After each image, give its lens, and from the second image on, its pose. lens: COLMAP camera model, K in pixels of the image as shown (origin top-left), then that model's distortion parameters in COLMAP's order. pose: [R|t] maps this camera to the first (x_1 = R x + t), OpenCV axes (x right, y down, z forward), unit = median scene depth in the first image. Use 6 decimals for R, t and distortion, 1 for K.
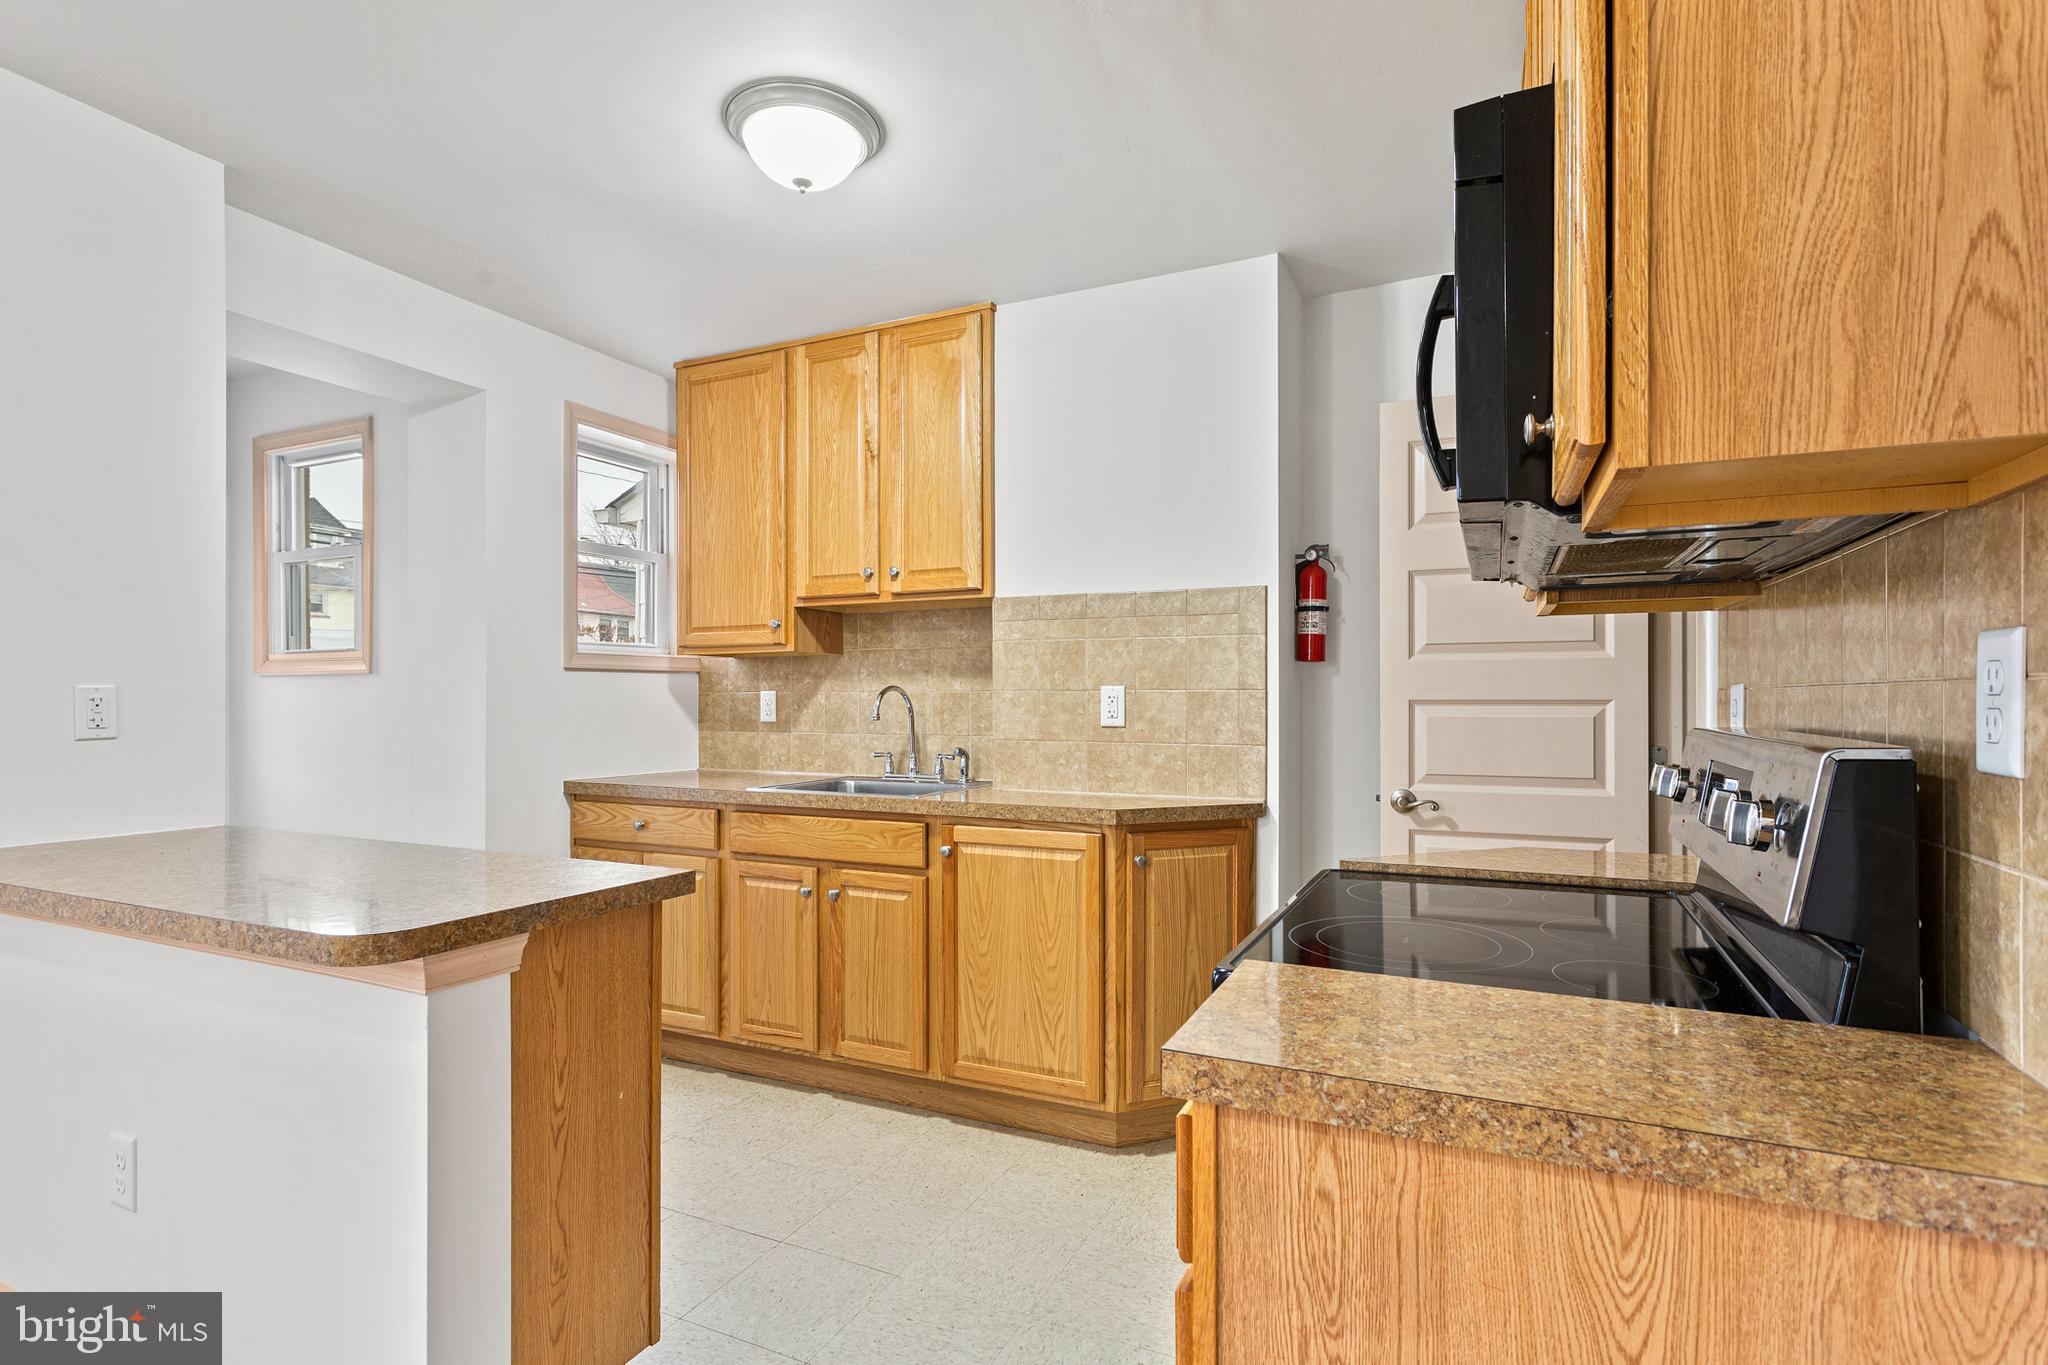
lens RADIAL K [[983.1, 0, 1026.1], [0, 983.1, 703.3], [0, 0, 1]] dist [0.000359, 0.002441]
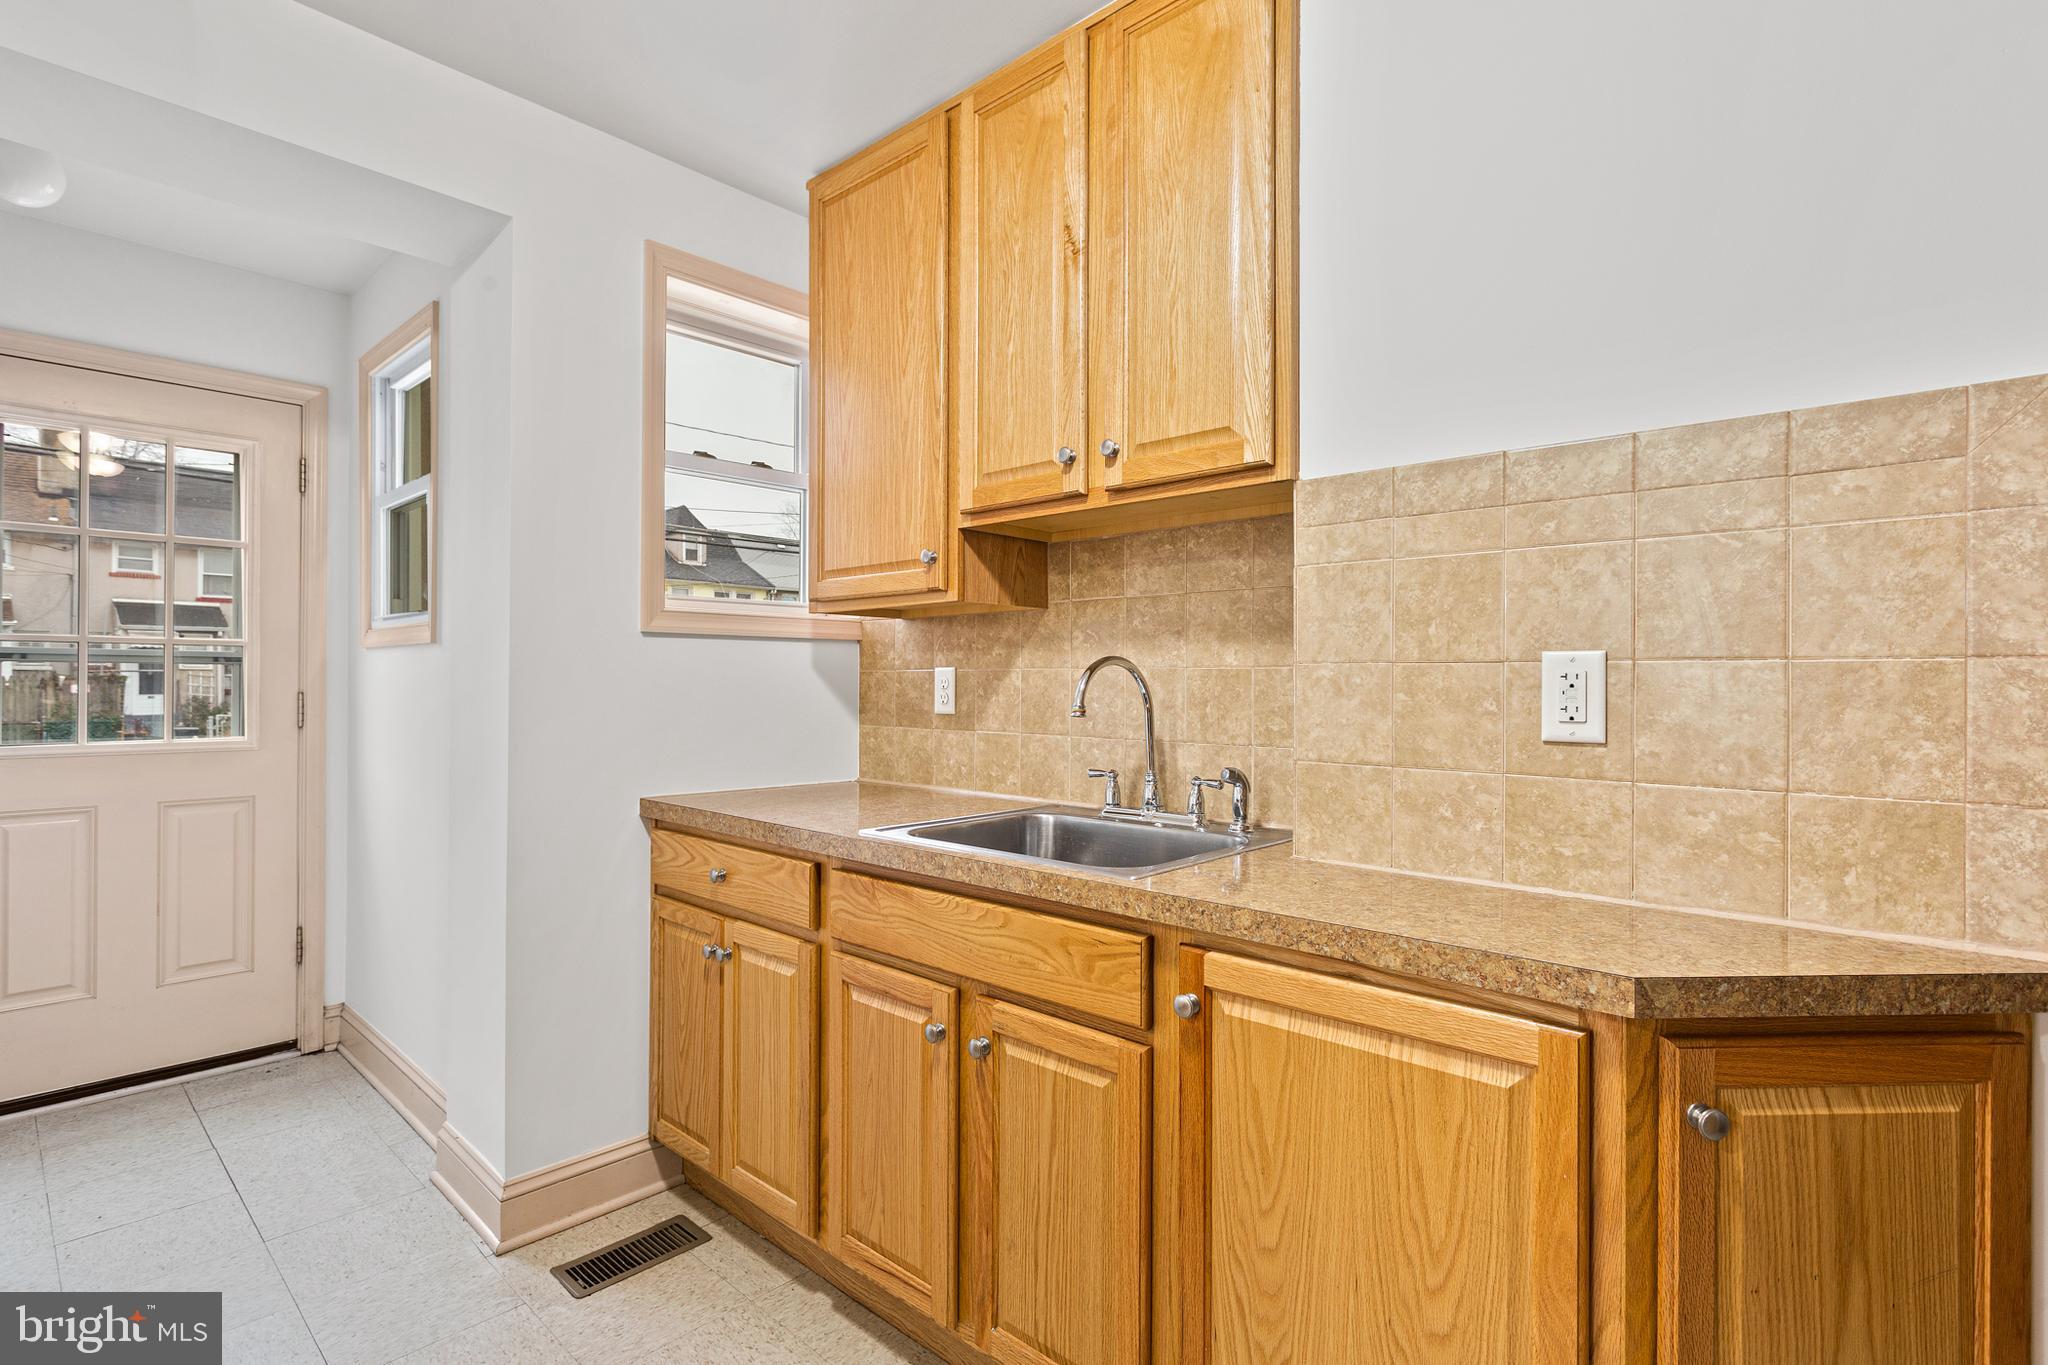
lens RADIAL K [[983.1, 0, 1020.0], [0, 983.1, 678.4], [0, 0, 1]] dist [0.000359, 0.002441]
pose [[0.952241, 0.003378, -0.305328, -0.013756], [-0.005959, 0.999954, -0.007522, -0.000365], [0.305289, 0.008982, 0.952217, 0.482371]]
